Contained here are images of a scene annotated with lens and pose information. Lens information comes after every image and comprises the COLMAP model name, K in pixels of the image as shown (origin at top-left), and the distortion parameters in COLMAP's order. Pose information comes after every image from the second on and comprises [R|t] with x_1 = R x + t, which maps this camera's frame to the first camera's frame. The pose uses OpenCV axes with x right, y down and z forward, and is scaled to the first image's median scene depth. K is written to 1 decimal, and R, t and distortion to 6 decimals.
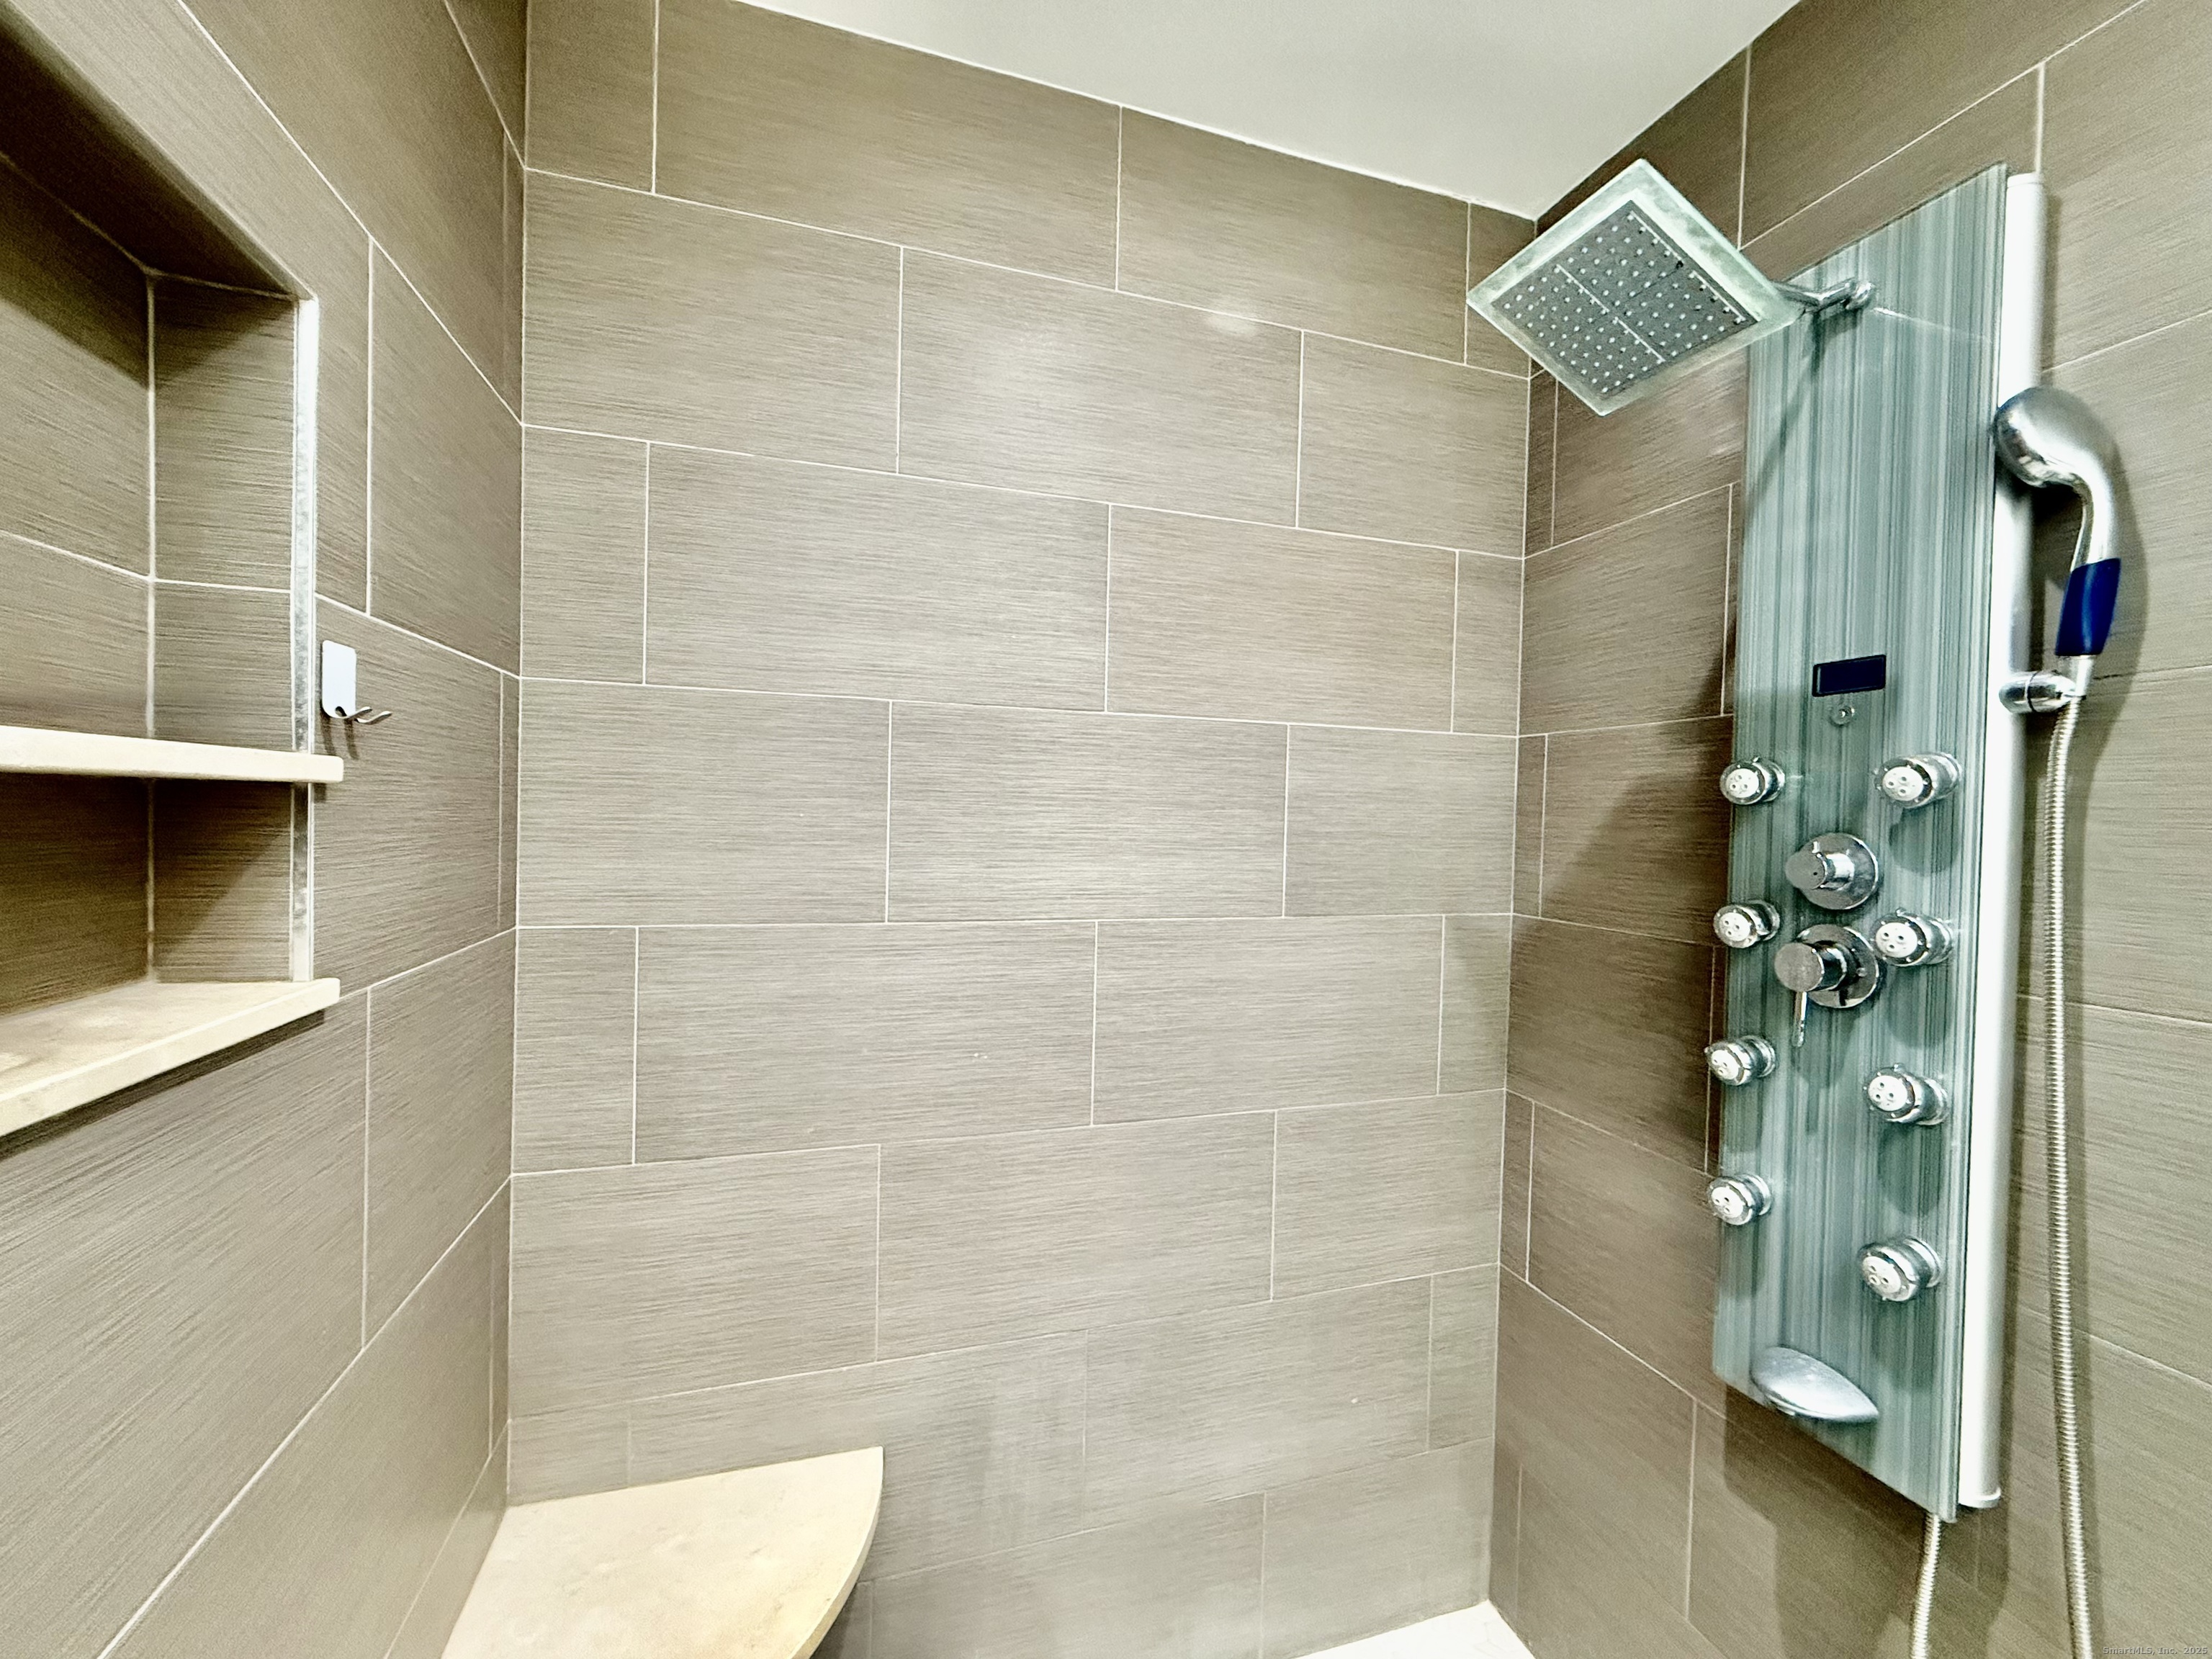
lens RADIAL K [[908.5, 0, 1106.0], [0, 908.5, 829.5], [0, 0, 1]] dist [0.002934, 0.000353]
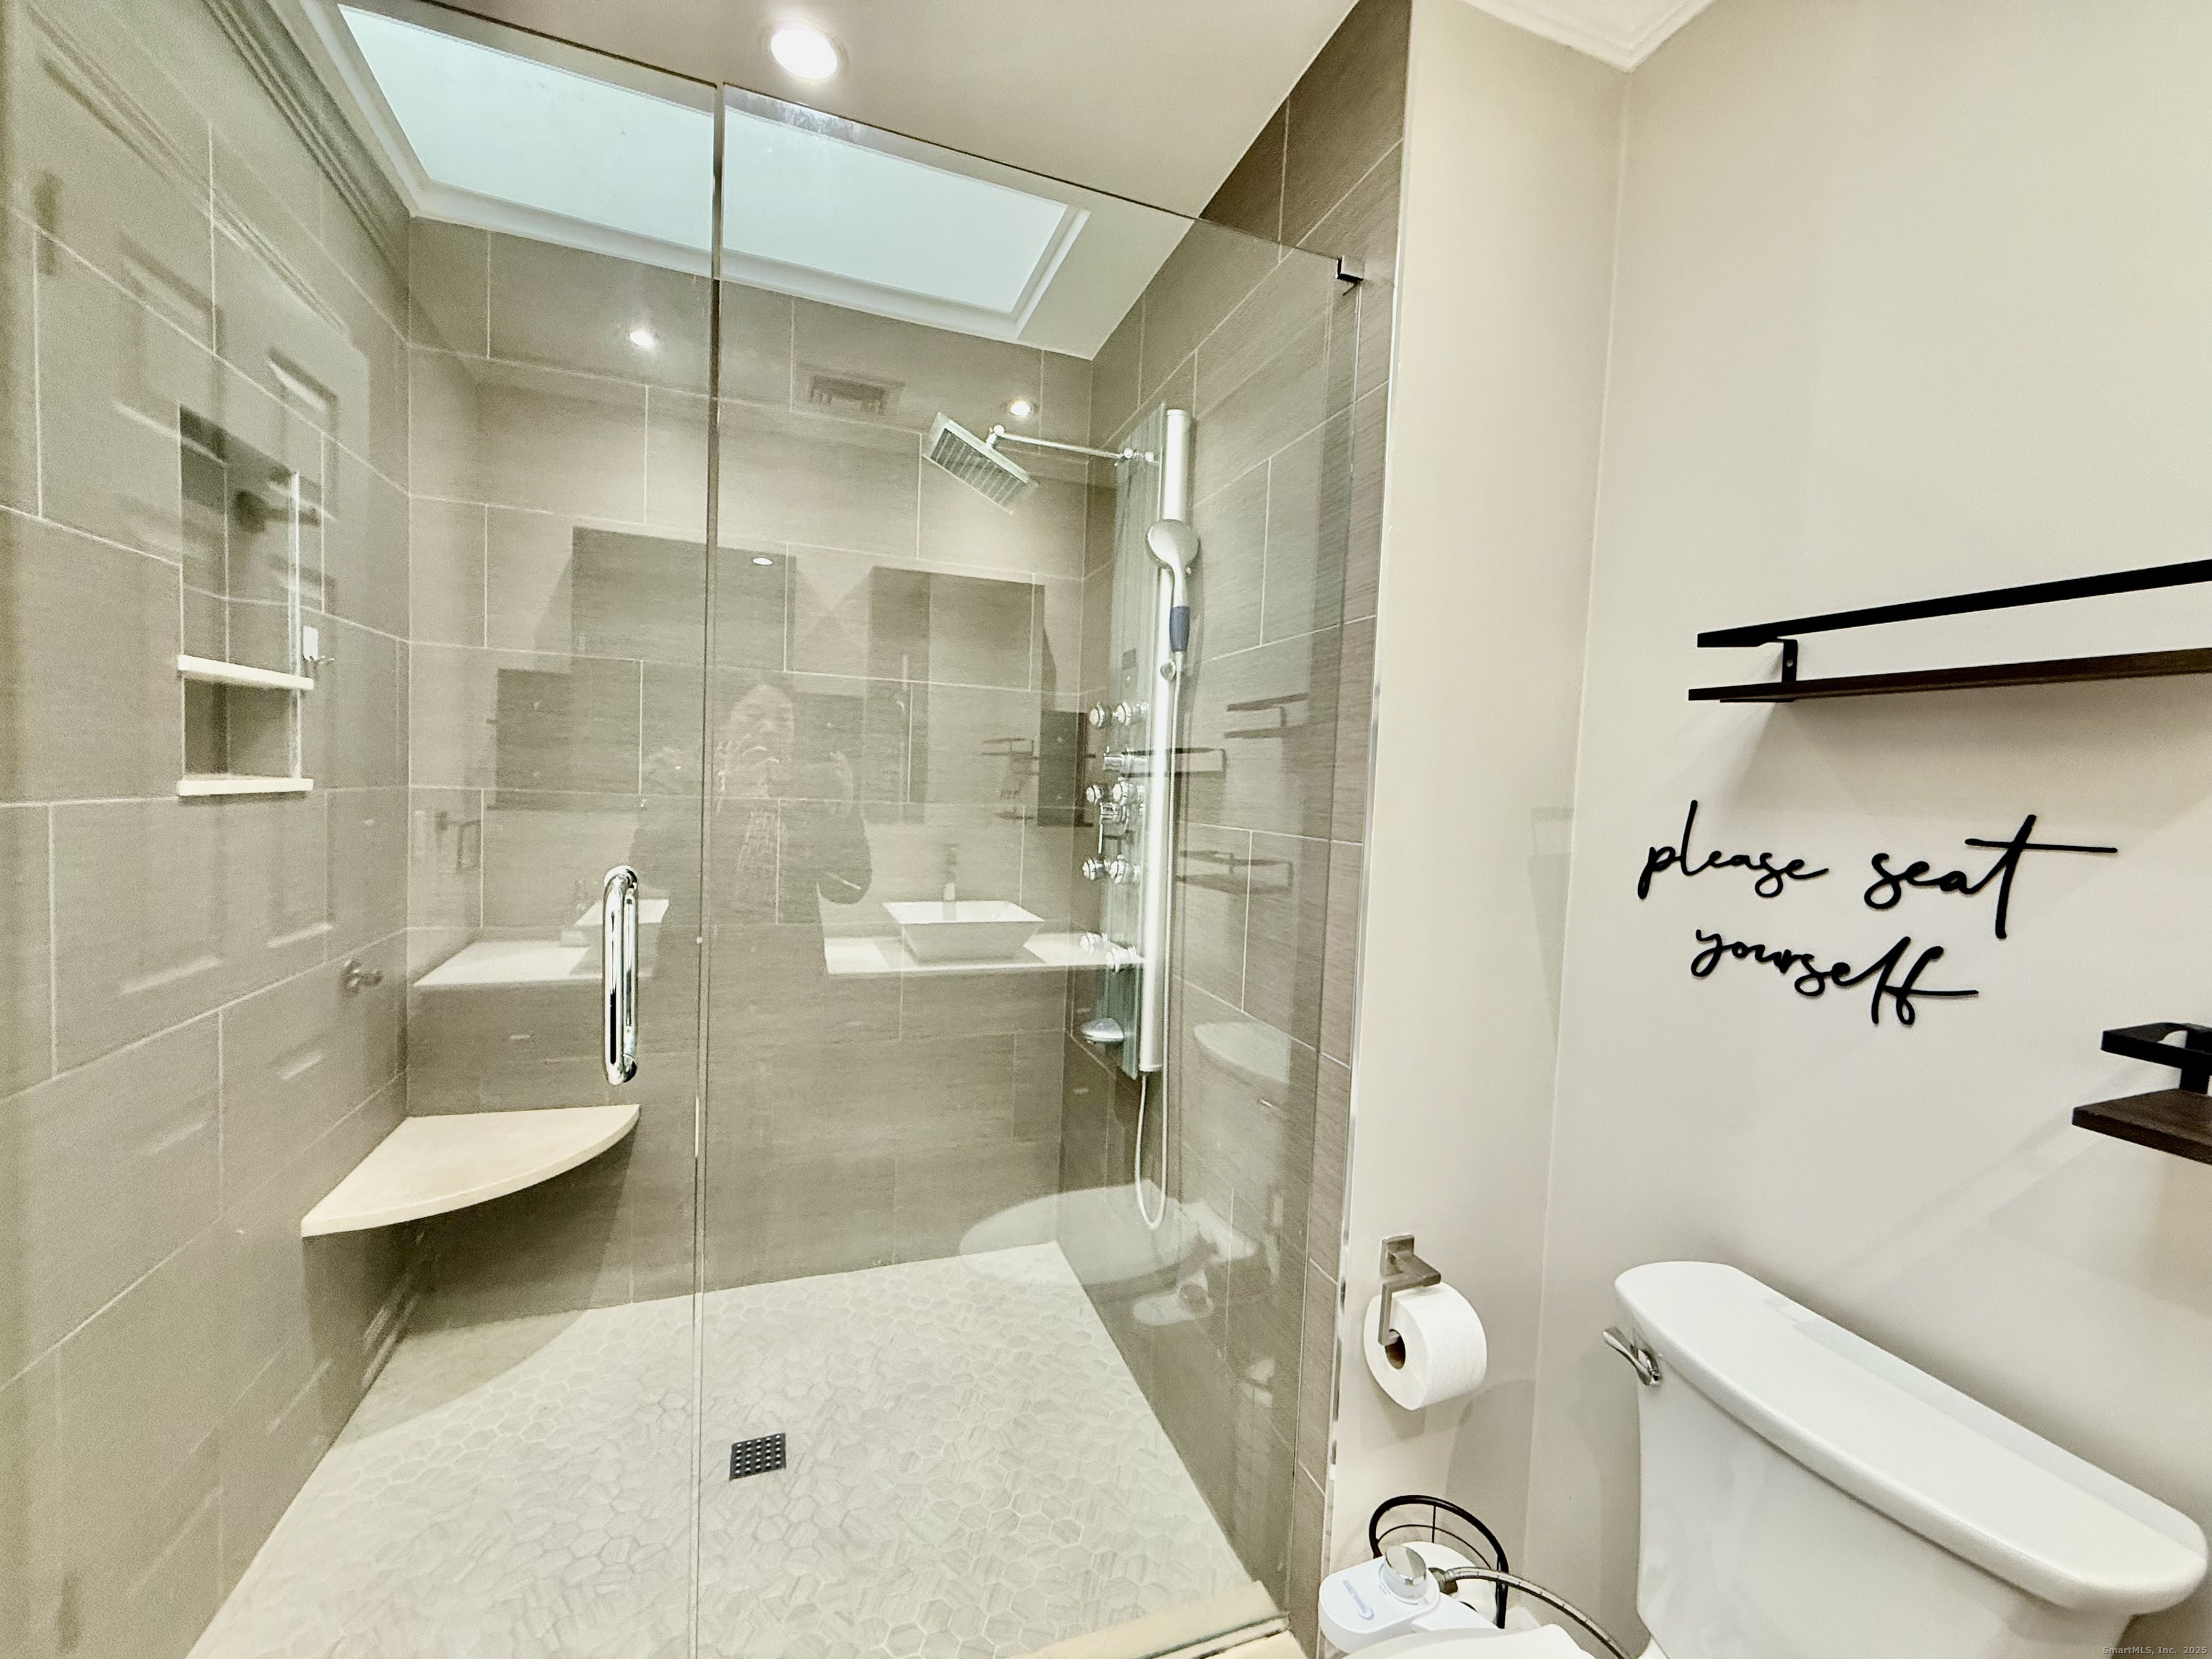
lens RADIAL K [[908.5, 0, 1106.0], [0, 908.5, 829.5], [0, 0, 1]] dist [0.002934, 0.000353]
pose [[0.999032, 0.014483, 0.041533, 0.774590], [-0.015803, 0.999375, 0.031633, 0.143007], [-0.041049, -0.032259, 0.998636, -1.006812]]
